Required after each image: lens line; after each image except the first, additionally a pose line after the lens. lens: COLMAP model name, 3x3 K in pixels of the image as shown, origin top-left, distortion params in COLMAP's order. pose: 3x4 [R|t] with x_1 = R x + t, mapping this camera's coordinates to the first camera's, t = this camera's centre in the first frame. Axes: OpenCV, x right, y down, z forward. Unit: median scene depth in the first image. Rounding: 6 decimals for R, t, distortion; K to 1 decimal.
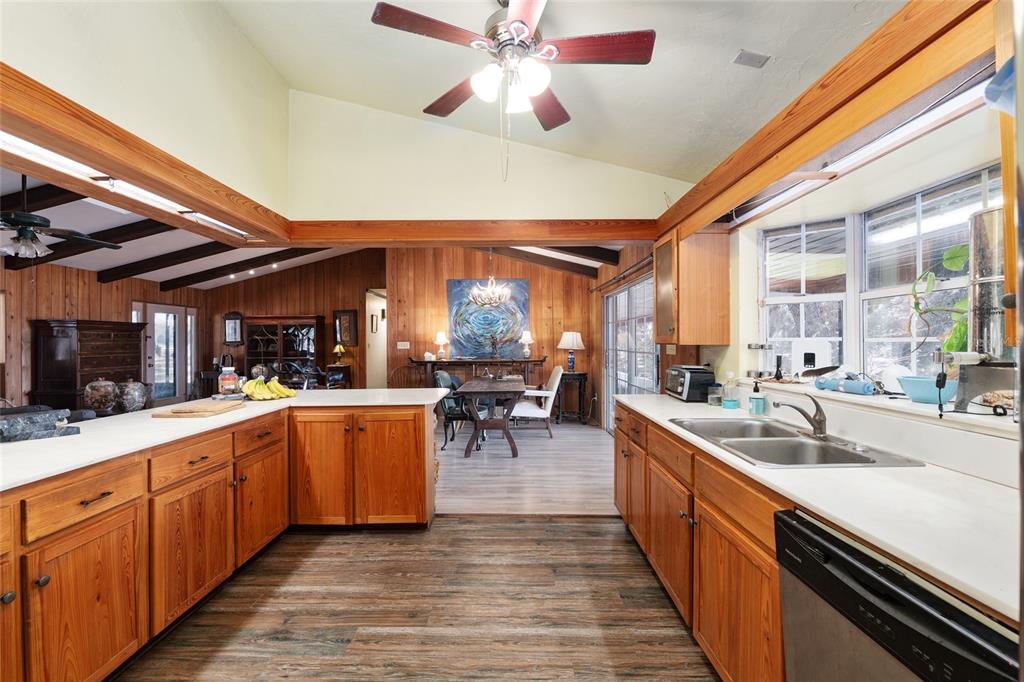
lens RADIAL K [[425.0, 0, 506.6], [0, 425.0, 339.1], [0, 0, 1]] dist [-0.010162, 0.000602]
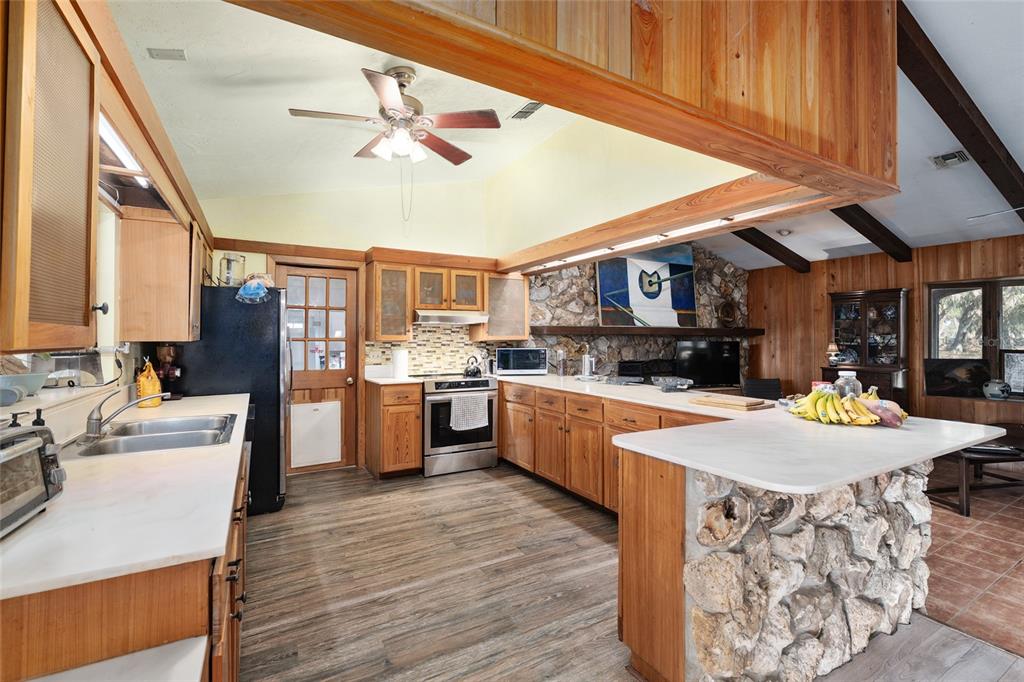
lens RADIAL K [[453.2, 0, 510.8], [0, 453.2, 332.3], [0, 0, 1]] dist [0.000691, 0.000576]
pose [[-0.869792, -0.001026, -0.493417, 0.290622], [0.006765, 0.999879, -0.014004, 0.006385], [0.493372, -0.015519, -0.869680, 1.669084]]
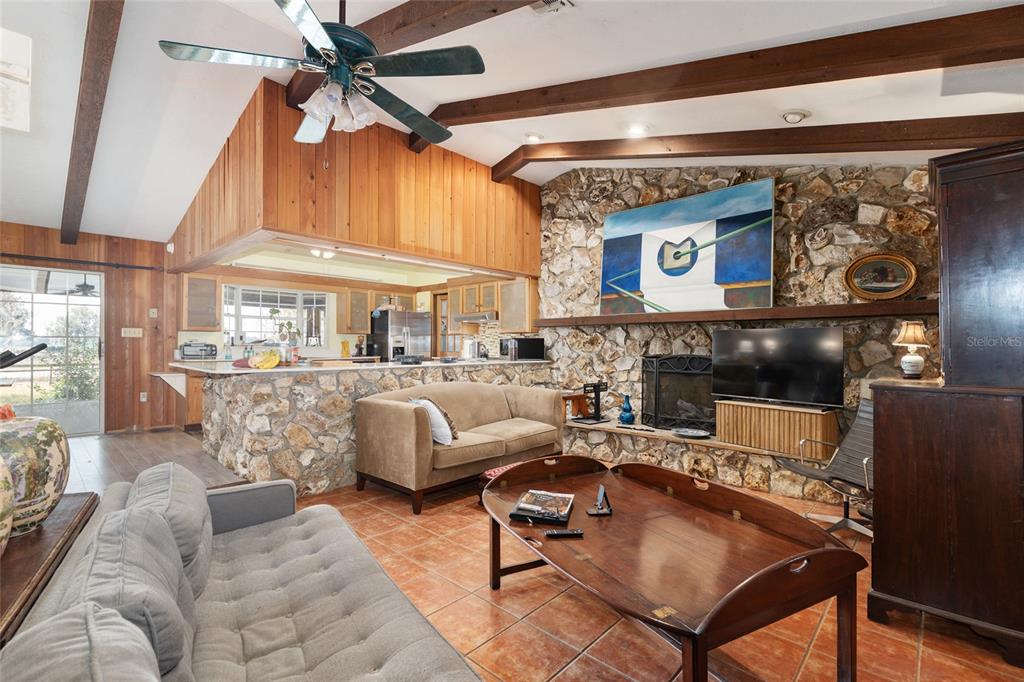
lens RADIAL K [[462.2, 0, 513.0], [0, 462.2, 342.0], [0, 0, 1]] dist [0.000660, -0.000108]
pose [[-0.722381, 0.008297, 0.691445, -2.361933], [-0.001495, 0.999907, -0.013561, 0.097697], [-0.691493, -0.010830, -0.722302, 1.771941]]
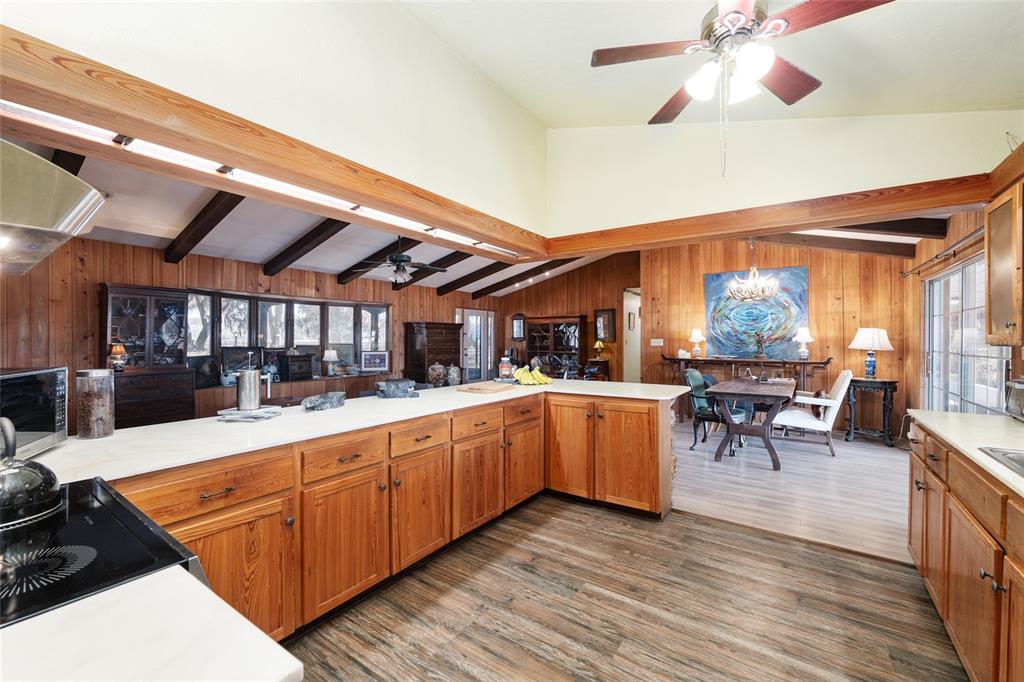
lens RADIAL K [[425.0, 0, 514.9], [0, 425.0, 337.4], [0, 0, 1]] dist [-0.010162, 0.000602]
pose [[0.822411, 0.006334, -0.568859, 0.112954], [-0.003789, 0.999977, 0.005658, -0.003365], [0.568881, -0.002498, 0.822416, -0.057021]]
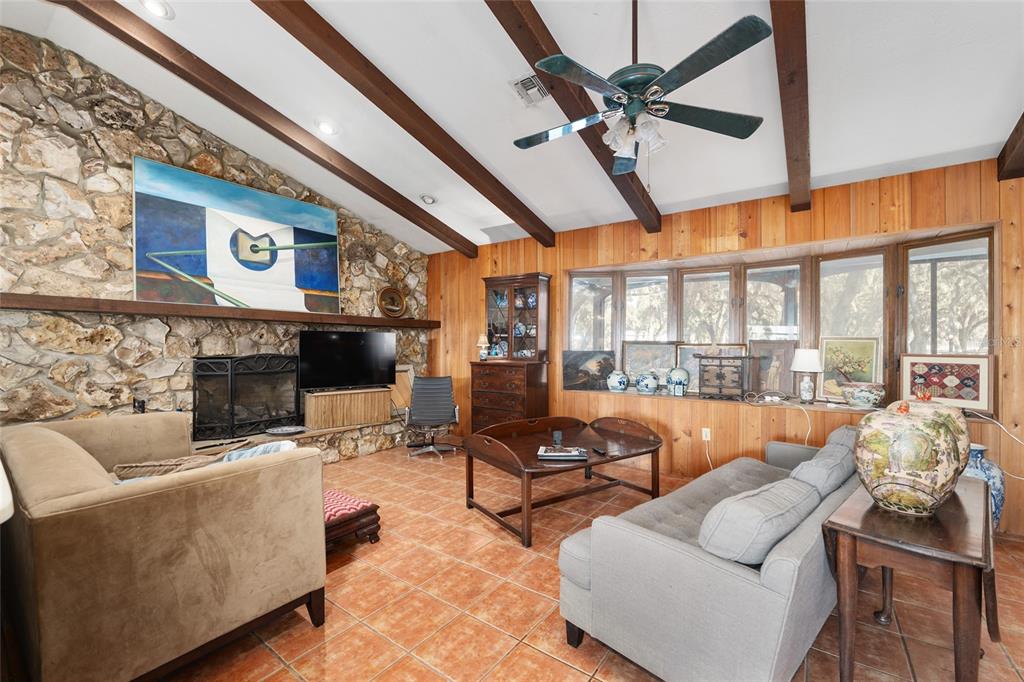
lens RADIAL K [[425.0, 0, 508.3], [0, 425.0, 344.4], [0, 0, 1]] dist [-0.010162, 0.000602]
pose [[-0.601087, -0.000248, -0.799183, -0.828076], [0.001566, 0.999998, -0.001488, 0.089259], [0.799182, -0.002146, -0.601085, 1.702840]]
